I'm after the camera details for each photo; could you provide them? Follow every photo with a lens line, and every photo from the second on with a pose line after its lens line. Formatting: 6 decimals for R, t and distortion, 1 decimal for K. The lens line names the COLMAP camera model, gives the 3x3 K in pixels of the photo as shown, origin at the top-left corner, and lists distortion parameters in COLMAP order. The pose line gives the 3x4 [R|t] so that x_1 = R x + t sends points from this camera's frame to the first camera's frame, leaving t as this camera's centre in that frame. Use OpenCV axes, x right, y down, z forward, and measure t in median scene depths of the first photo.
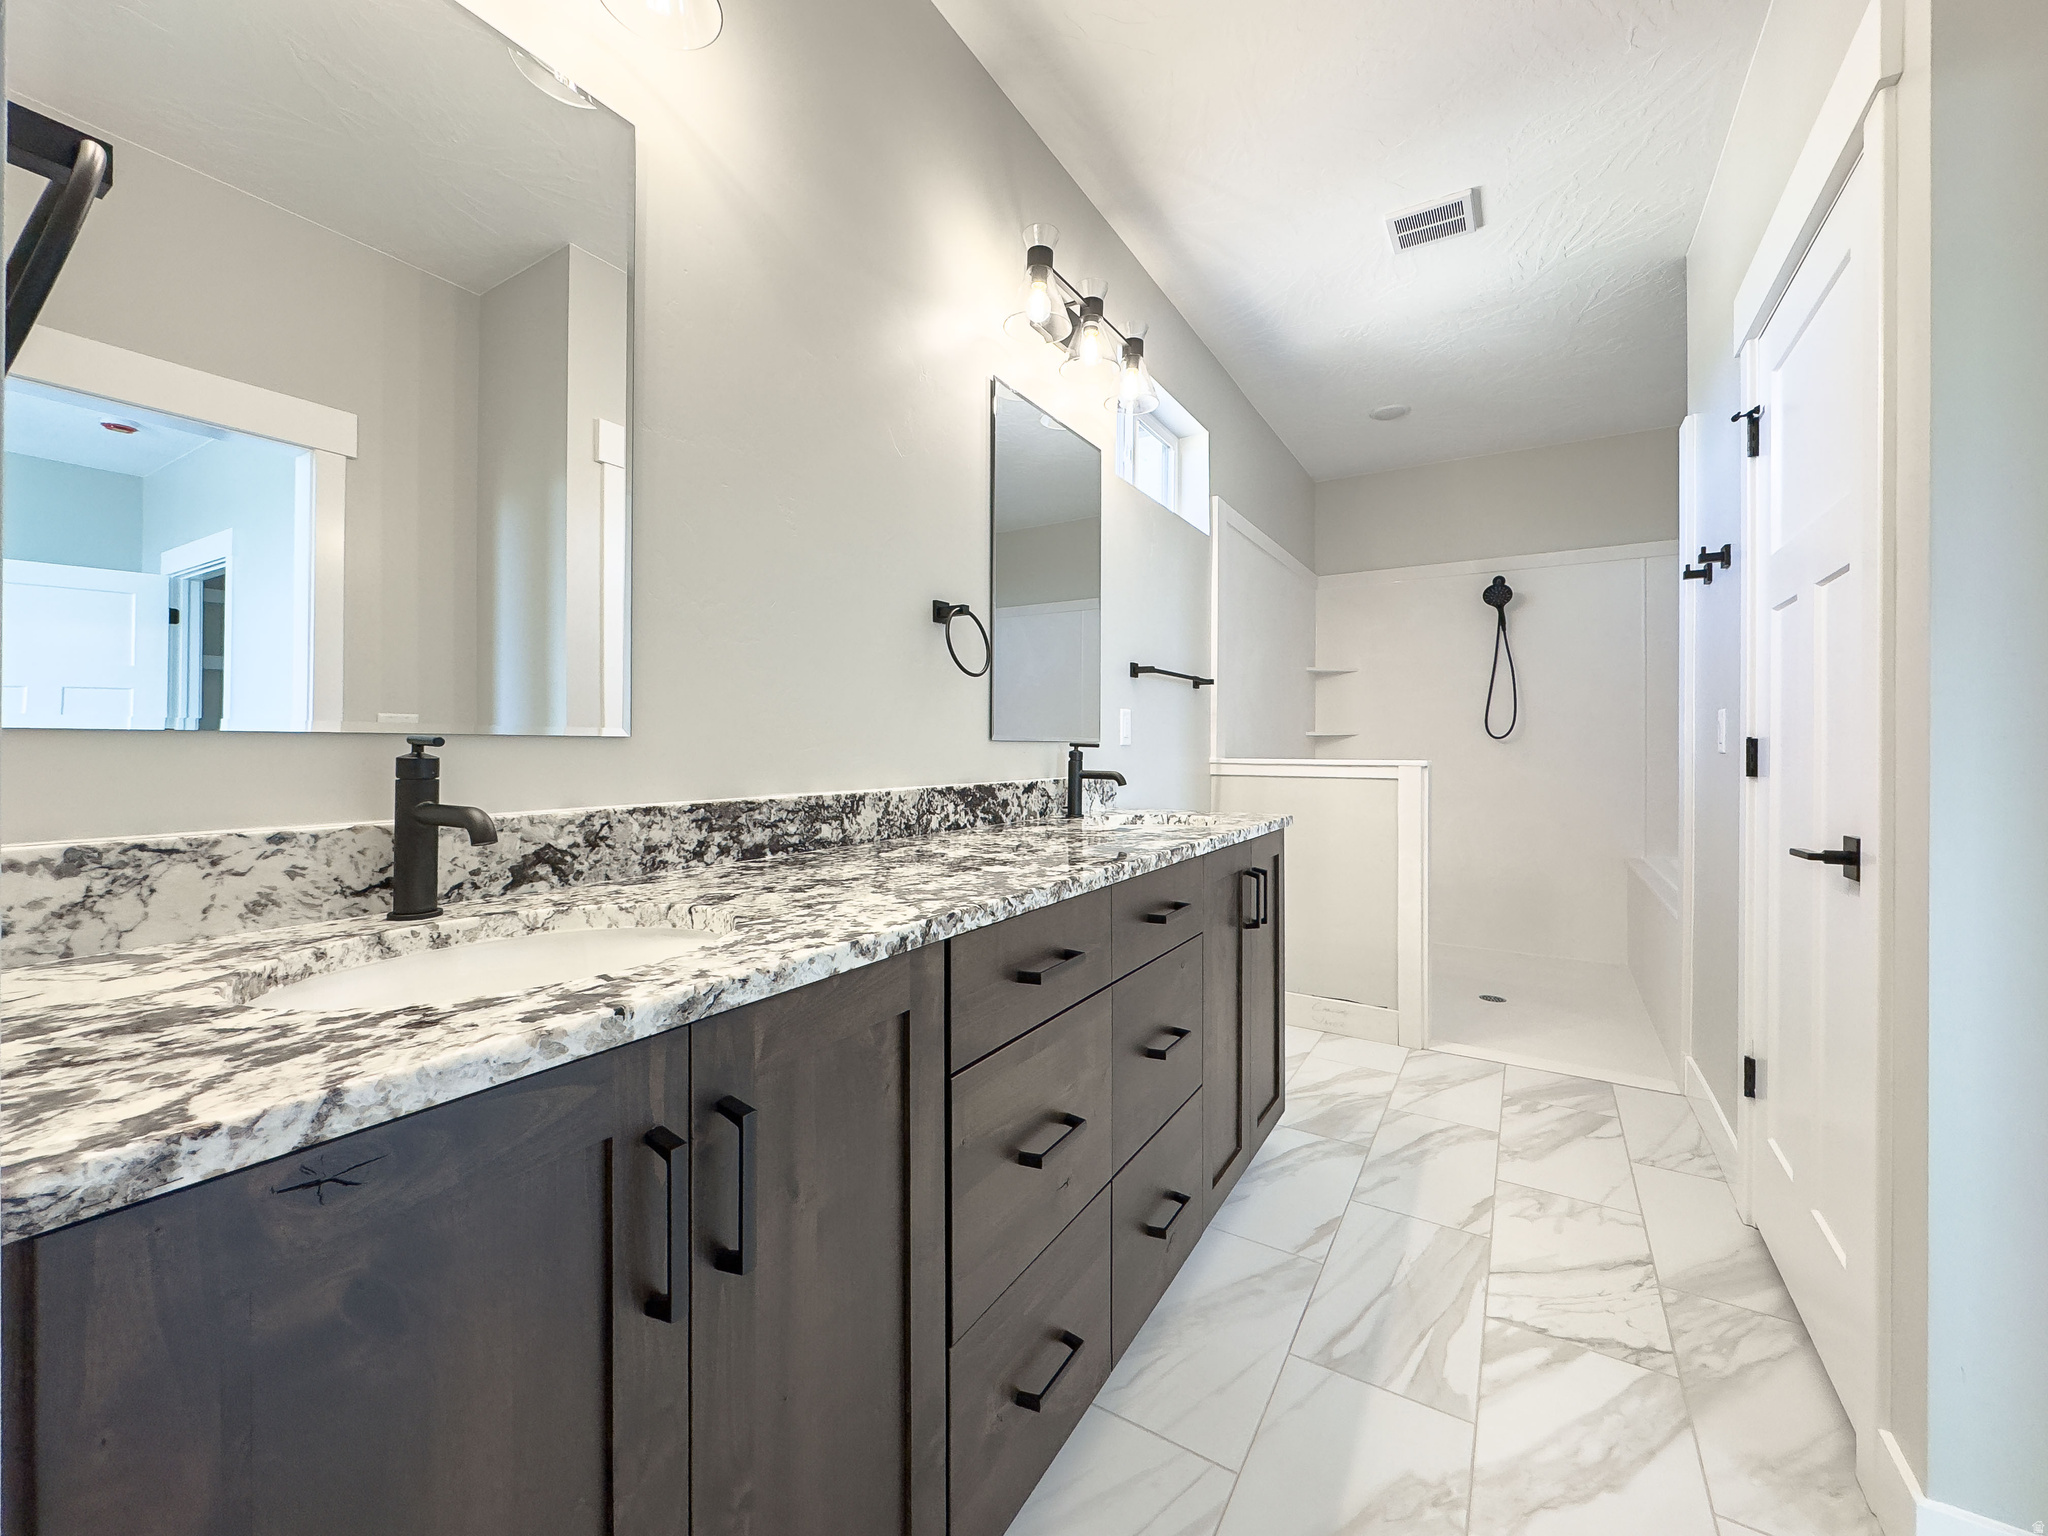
lens RADIAL K [[828.9, 0, 1013.9], [0, 828.9, 748.6], [0, 0, 1]] dist [-0.002161, 0.000155]
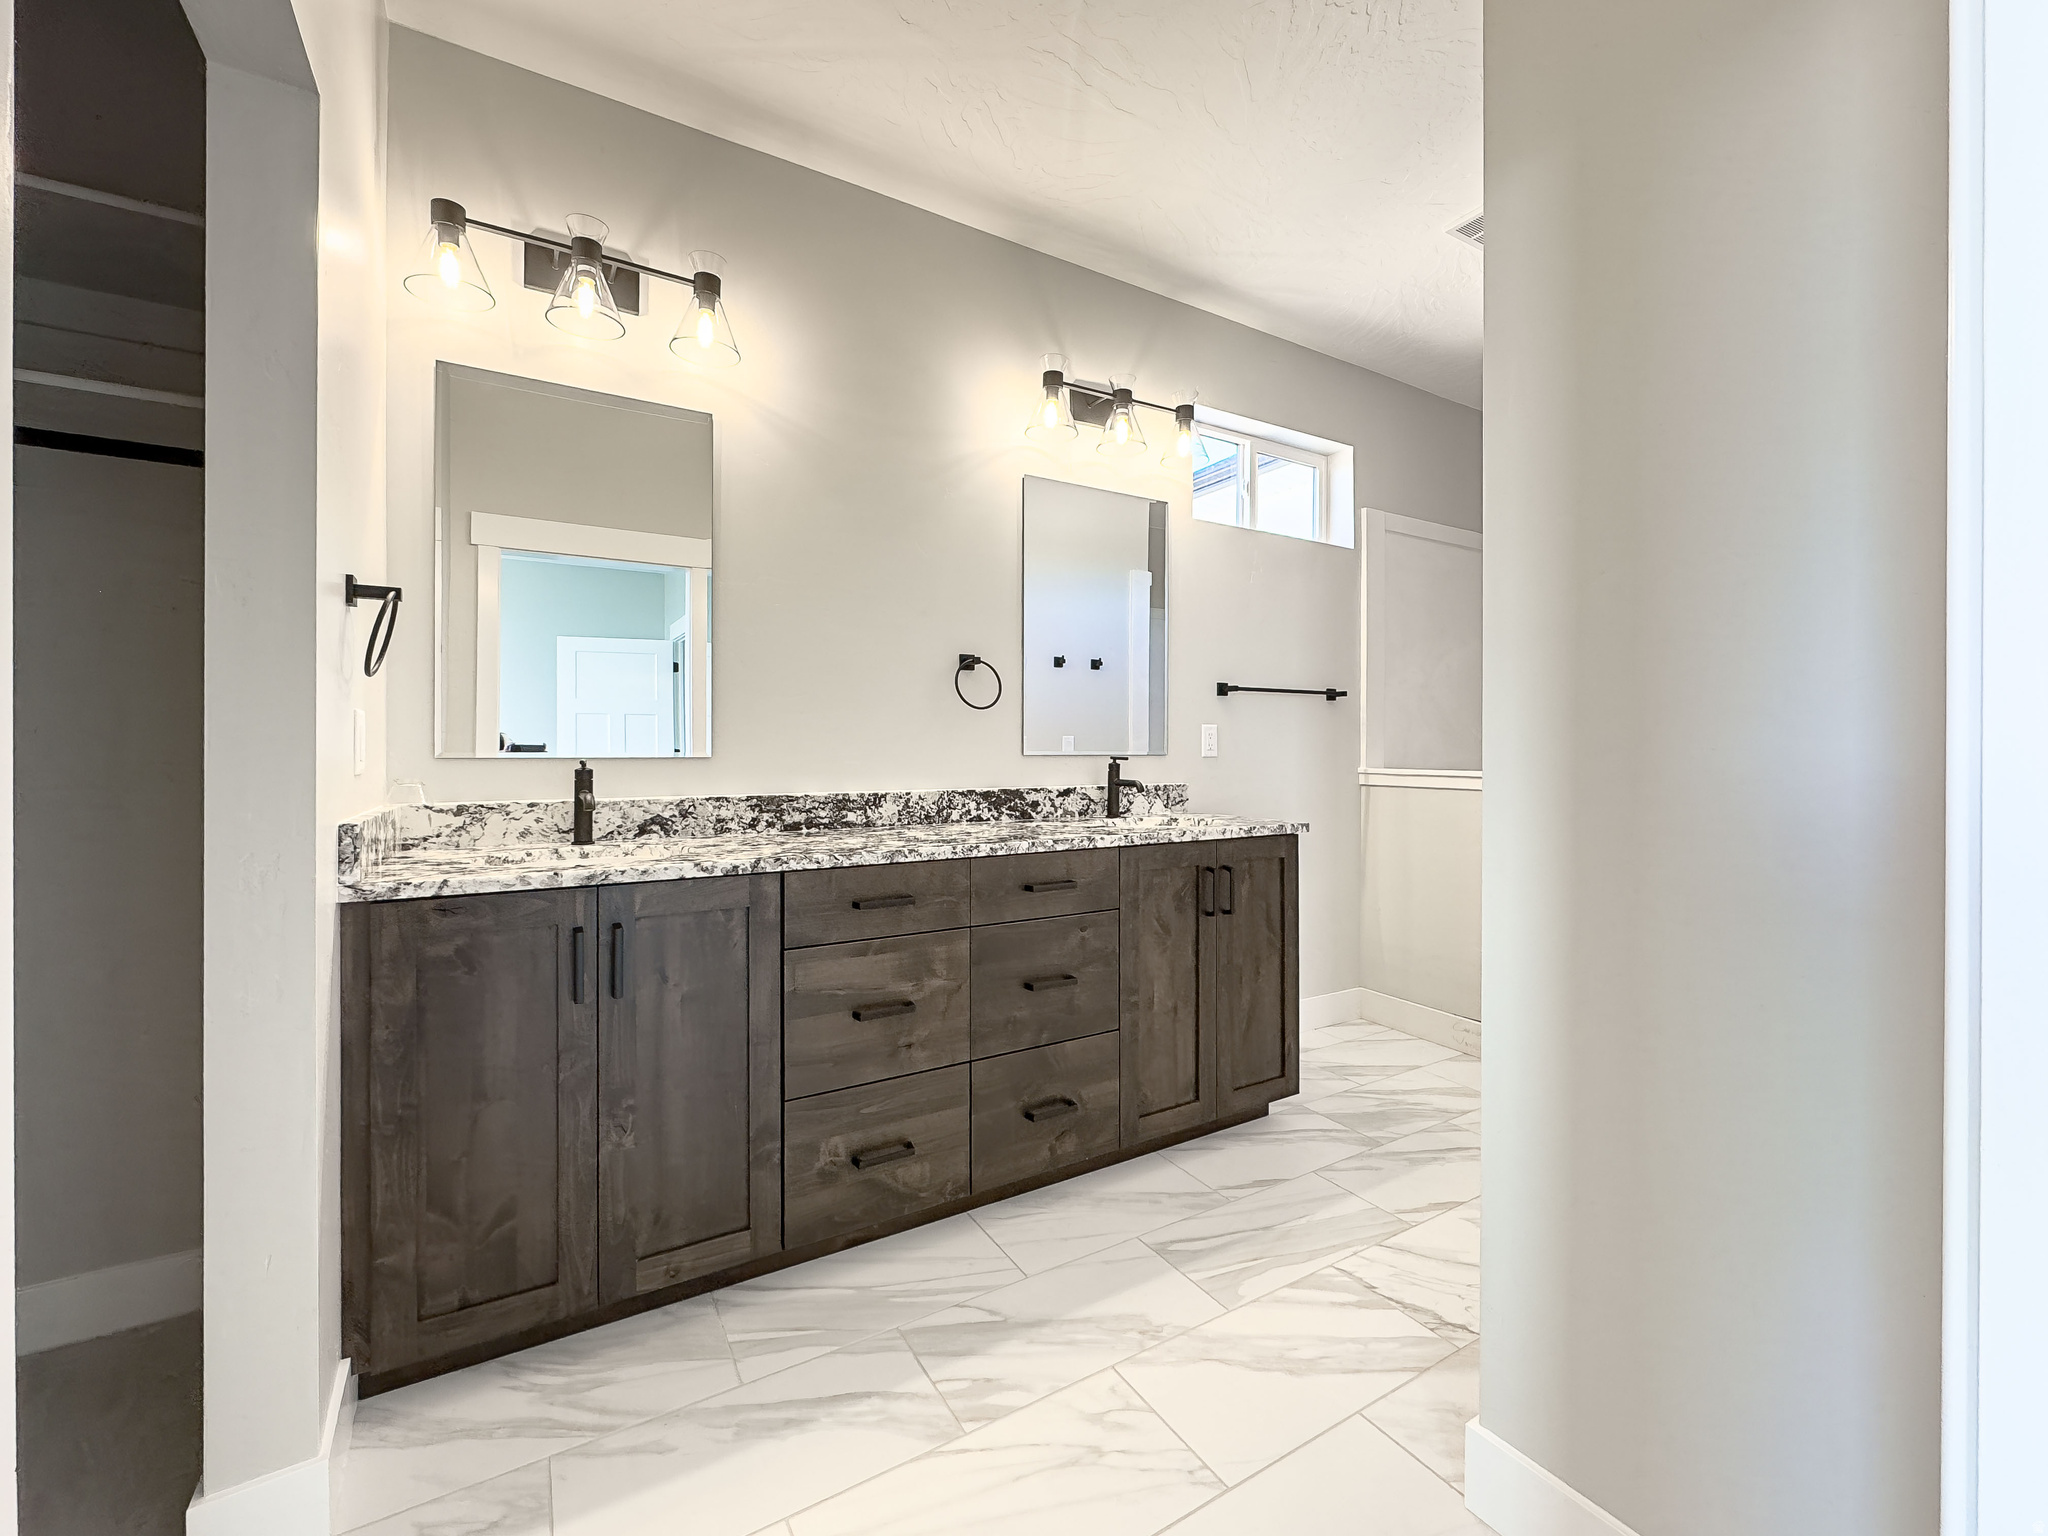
lens RADIAL K [[833.8, 0, 998.9], [0, 833.8, 749.9], [0, 0, 1]] dist [-0.001581, -0.000001]
pose [[0.884018, -0.001455, -0.467450, 0.783516], [0.000613, 0.999998, -0.001954, -0.022086], [0.467452, 0.001441, 0.884017, -0.251540]]
